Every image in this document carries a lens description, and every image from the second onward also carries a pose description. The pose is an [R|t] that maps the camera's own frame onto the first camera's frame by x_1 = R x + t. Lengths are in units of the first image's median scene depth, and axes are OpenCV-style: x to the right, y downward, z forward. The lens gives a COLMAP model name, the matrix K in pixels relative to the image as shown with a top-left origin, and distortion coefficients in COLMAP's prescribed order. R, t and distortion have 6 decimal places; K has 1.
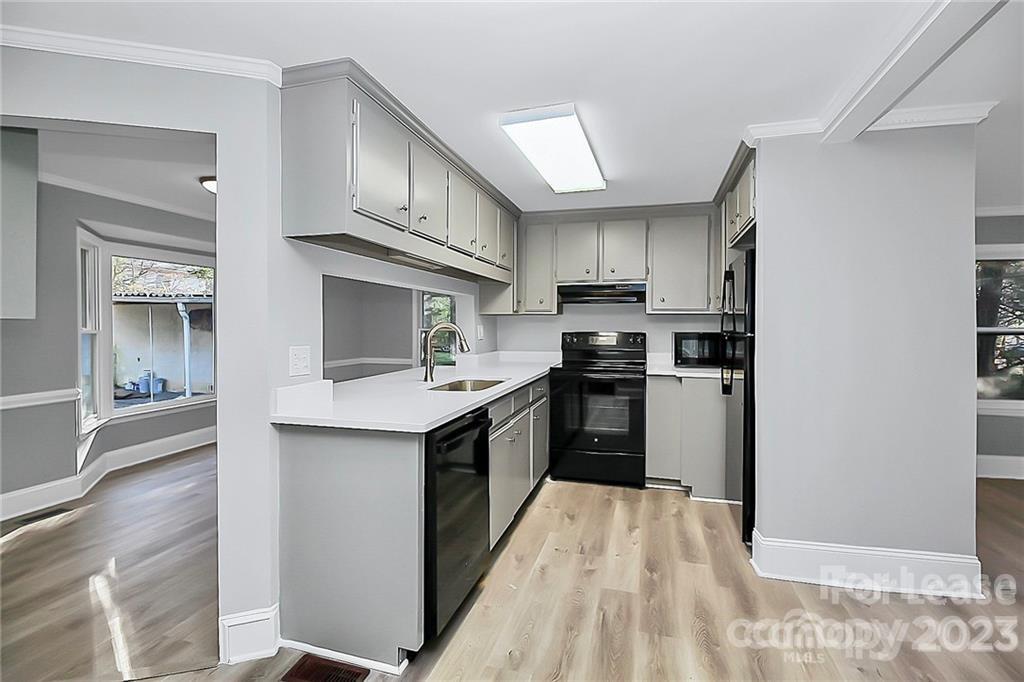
lens RADIAL K [[482.4, 0, 518.4], [0, 482.4, 334.7], [0, 0, 1]] dist [0.001910, -0.017909]
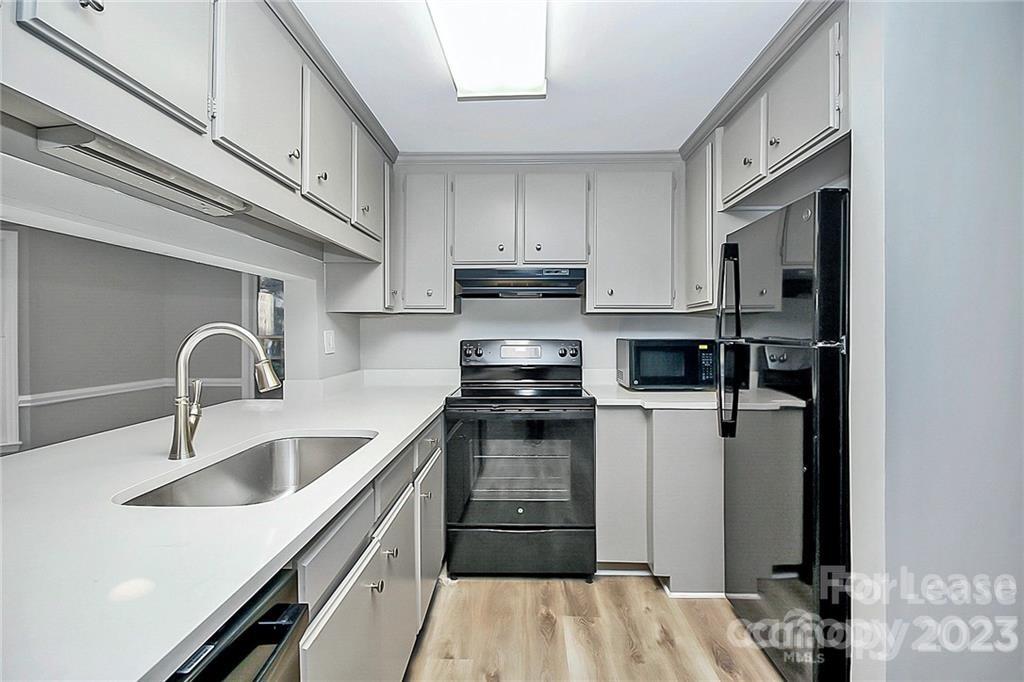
lens RADIAL K [[482.4, 0, 518.4], [0, 482.4, 334.7], [0, 0, 1]] dist [0.001910, -0.017909]
pose [[0.968719, -0.005299, 0.248103, 0.002377], [0.008184, 0.999910, -0.010597, -0.005755], [-0.248025, 0.012296, 0.968676, 0.374883]]
